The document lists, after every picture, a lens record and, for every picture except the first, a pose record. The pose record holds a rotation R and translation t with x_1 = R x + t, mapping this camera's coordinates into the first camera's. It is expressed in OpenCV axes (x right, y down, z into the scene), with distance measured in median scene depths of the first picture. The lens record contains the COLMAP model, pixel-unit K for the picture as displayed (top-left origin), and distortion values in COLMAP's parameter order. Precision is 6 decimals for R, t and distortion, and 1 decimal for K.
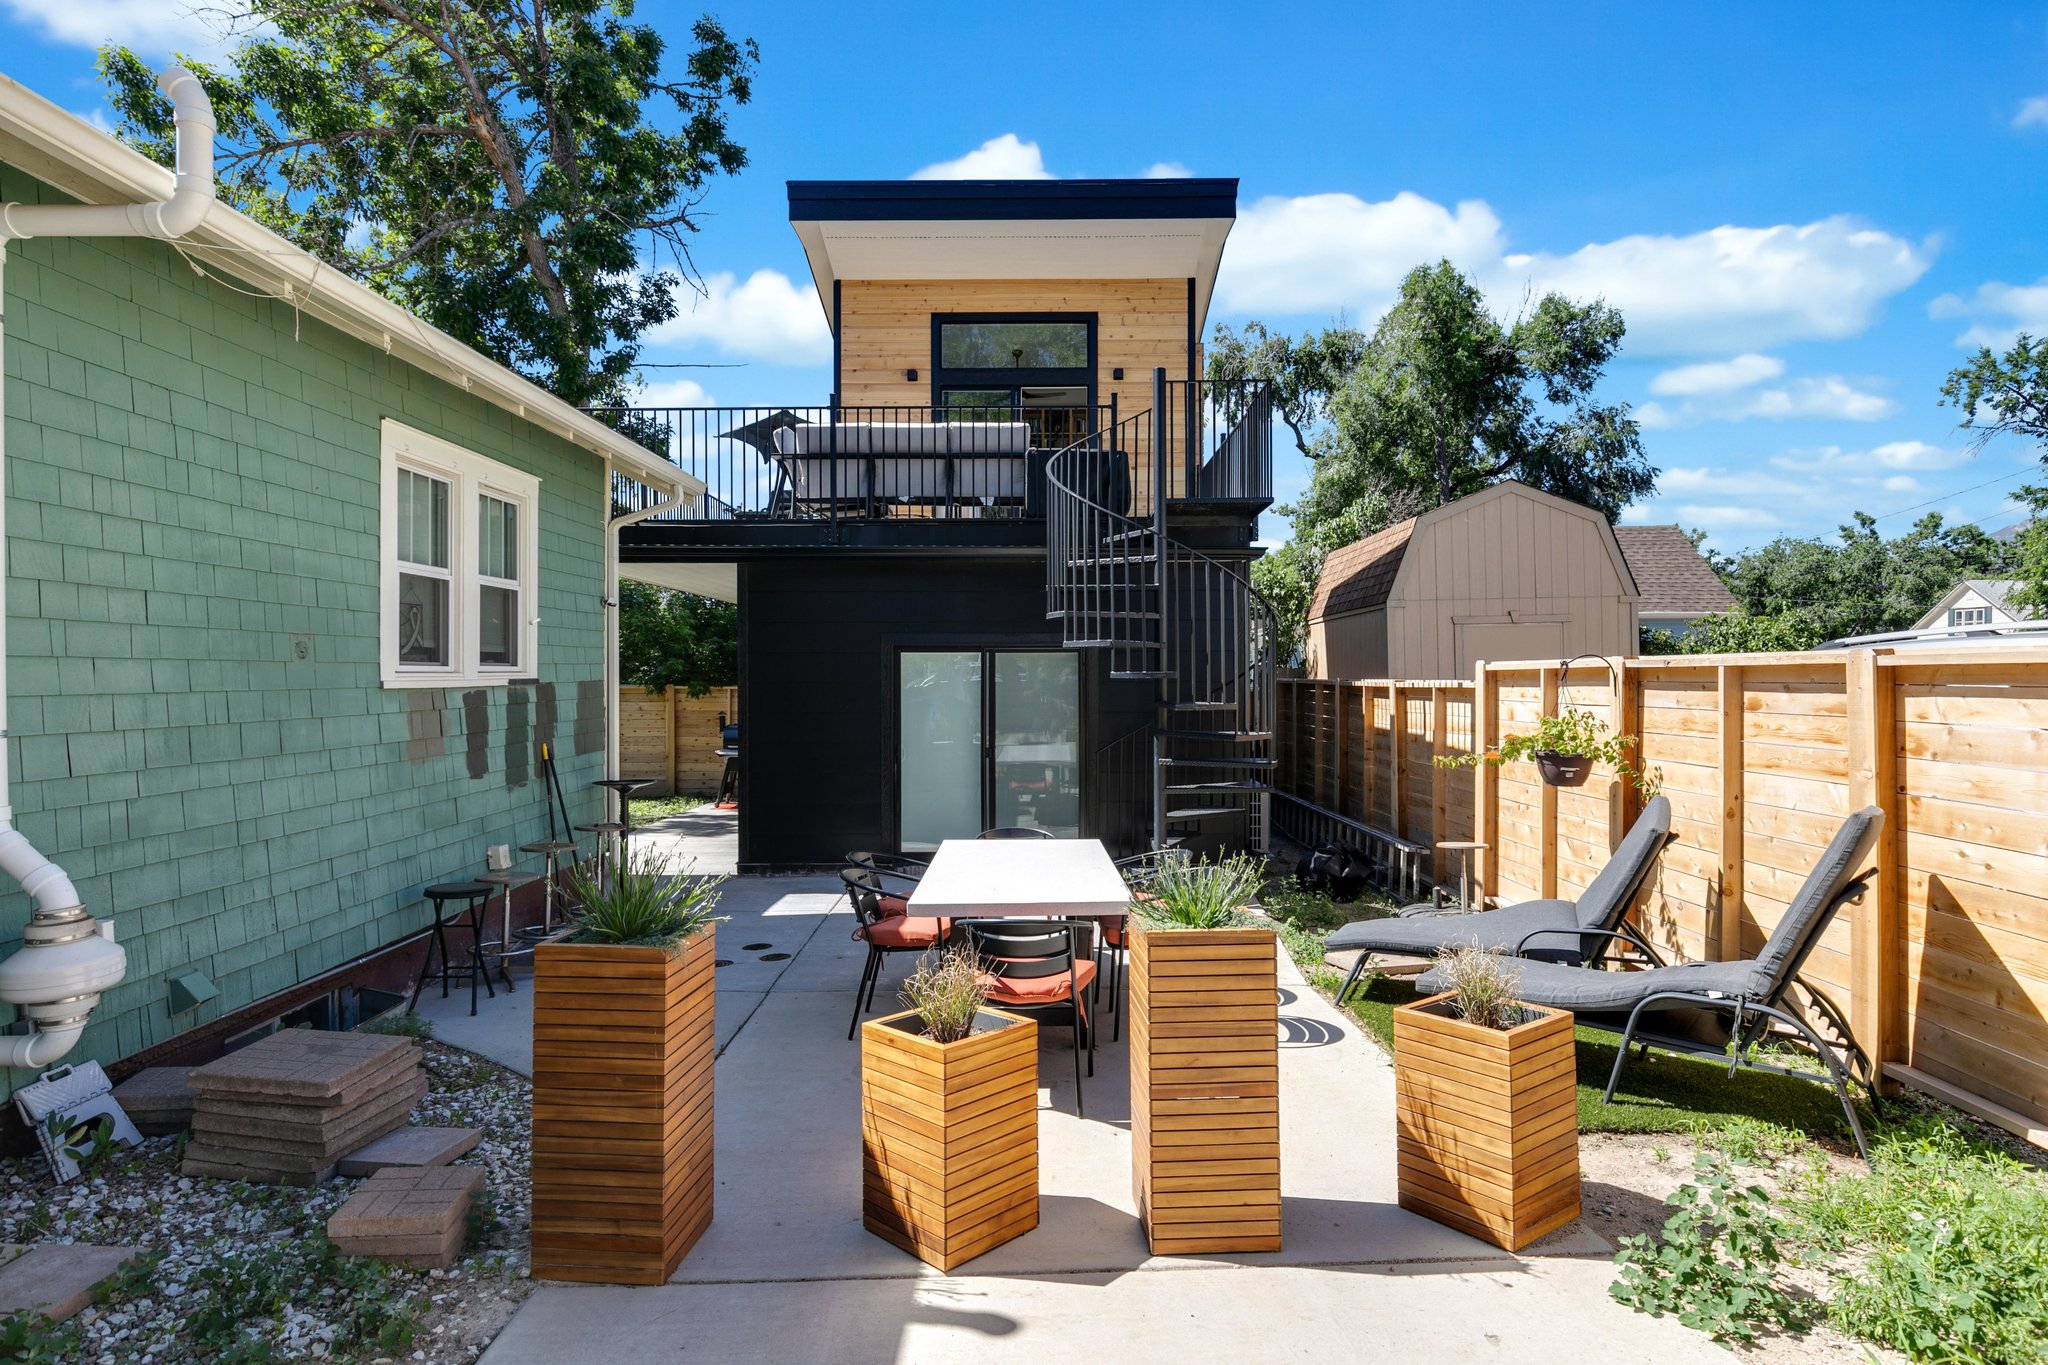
lens RADIAL K [[1076.2, 0, 1018.5], [0, 1076.2, 682.4], [0, 0, 1]] dist [-0.003453, 0.002097]
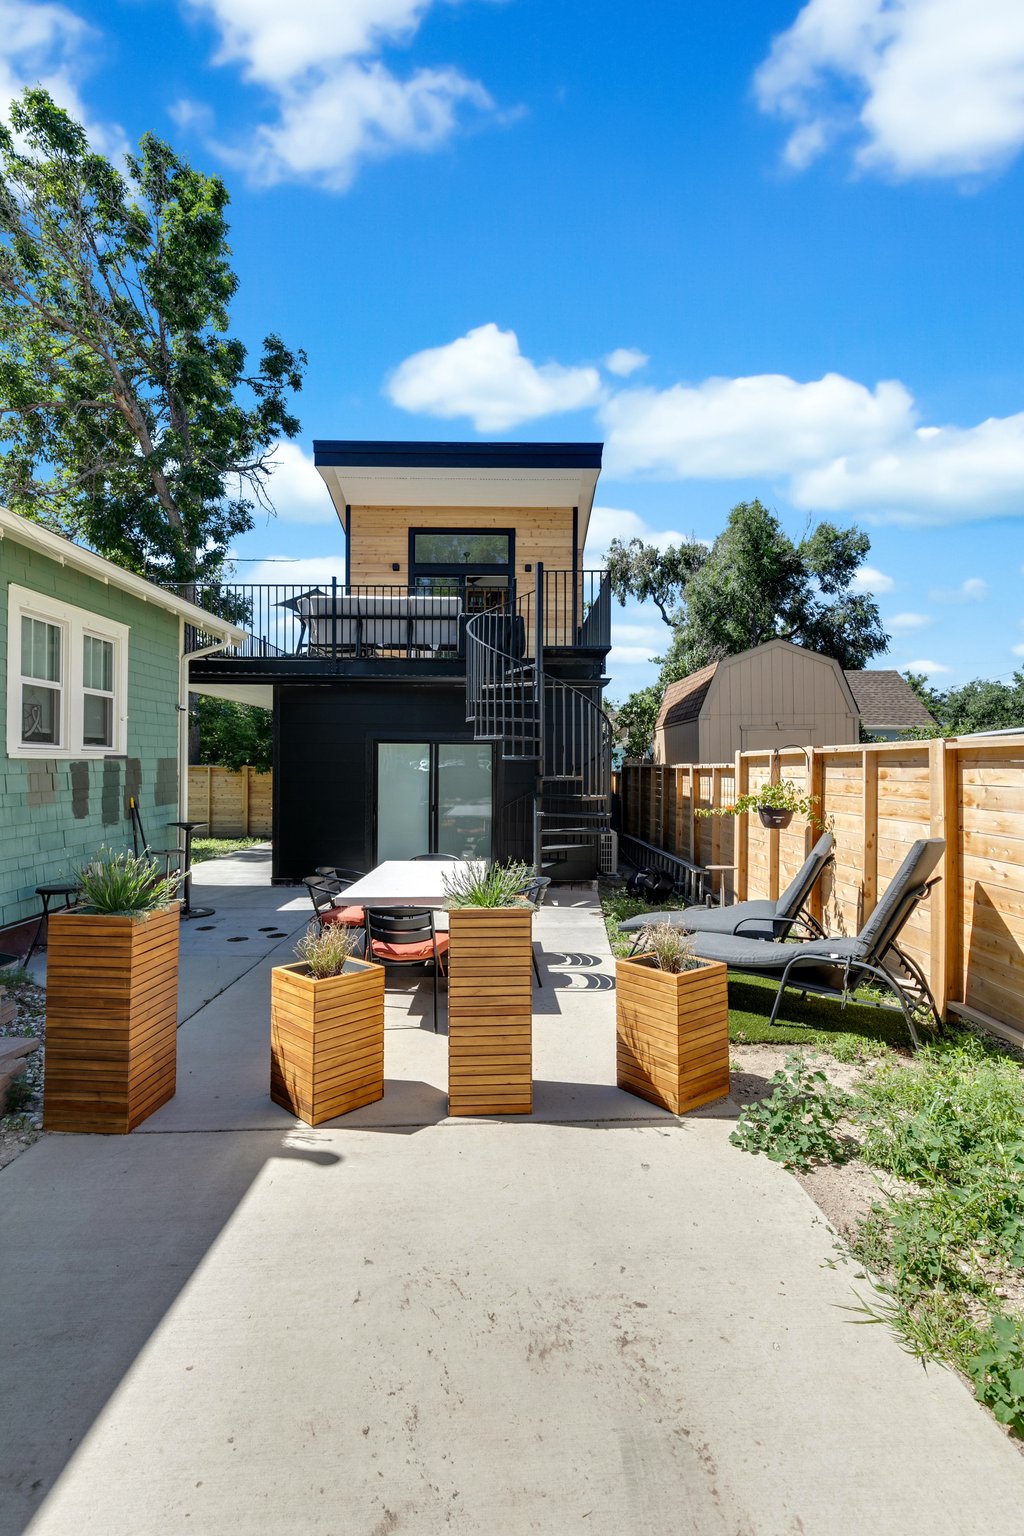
lens RADIAL K [[690.1, 0, 509.5], [0, 690.1, 771.3], [0, 0, 1]] dist [0.007432, -0.001200]
pose [[0.999886, 0.008900, 0.012163, 0.099645], [-0.008904, 0.999960, 0.000238, 0.015190], [-0.012160, -0.000347, 0.999926, -0.003796]]
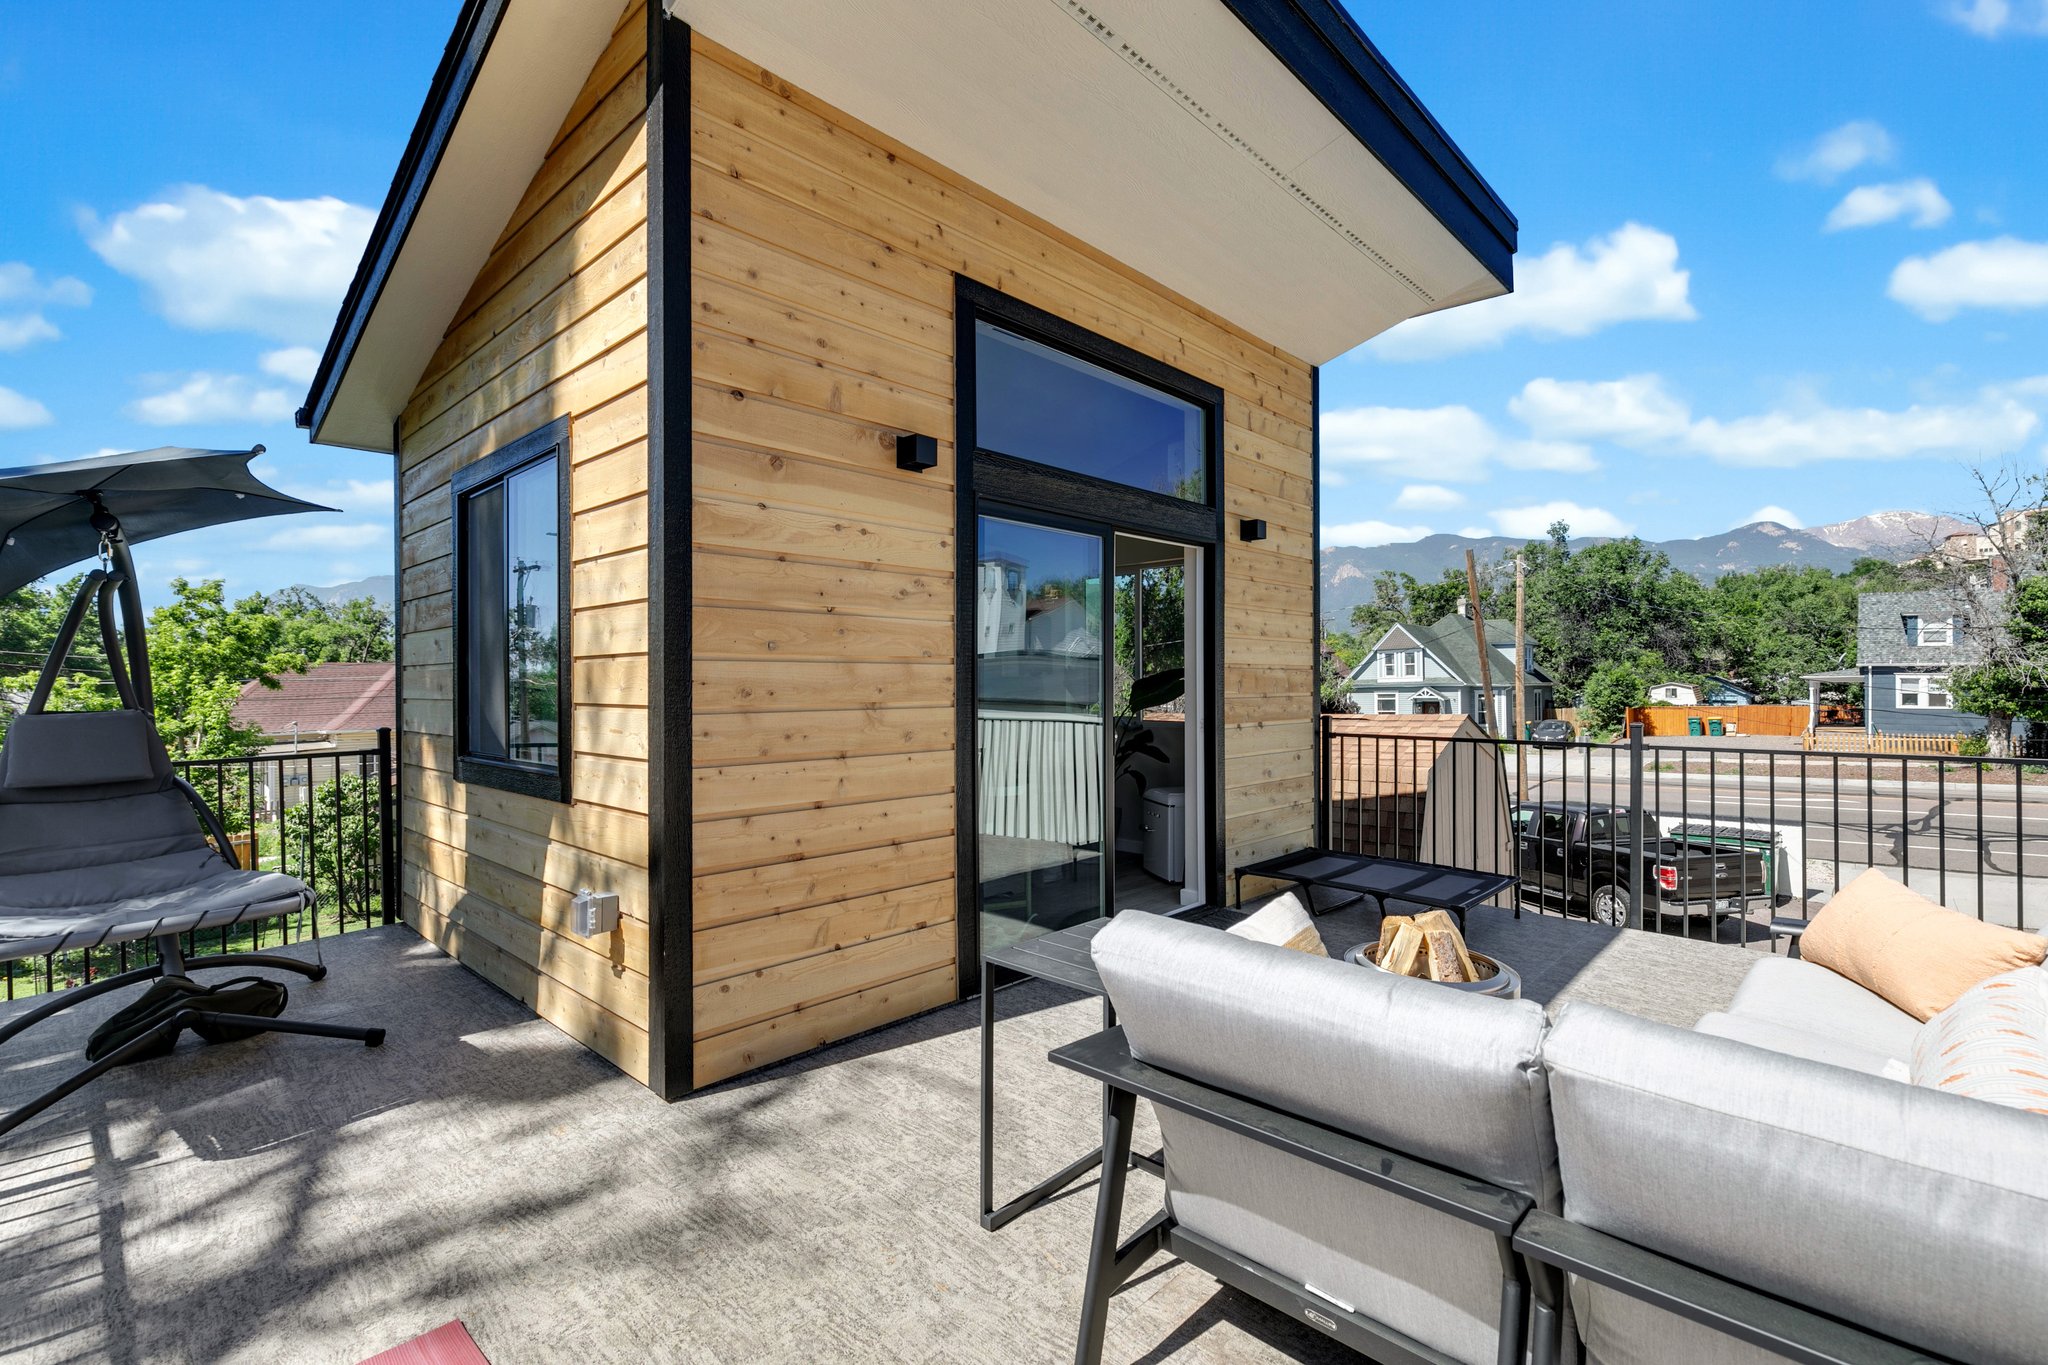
lens RADIAL K [[920.1, 0, 1033.2], [0, 920.1, 685.0], [0, 0, 1]] dist [0.007432, -0.001200]
pose [[0.686929, 0.003526, 0.726716, -0.477813], [-0.004889, 0.999988, -0.000231, -0.386048], [-0.726708, -0.003395, 0.686938, 1.401019]]
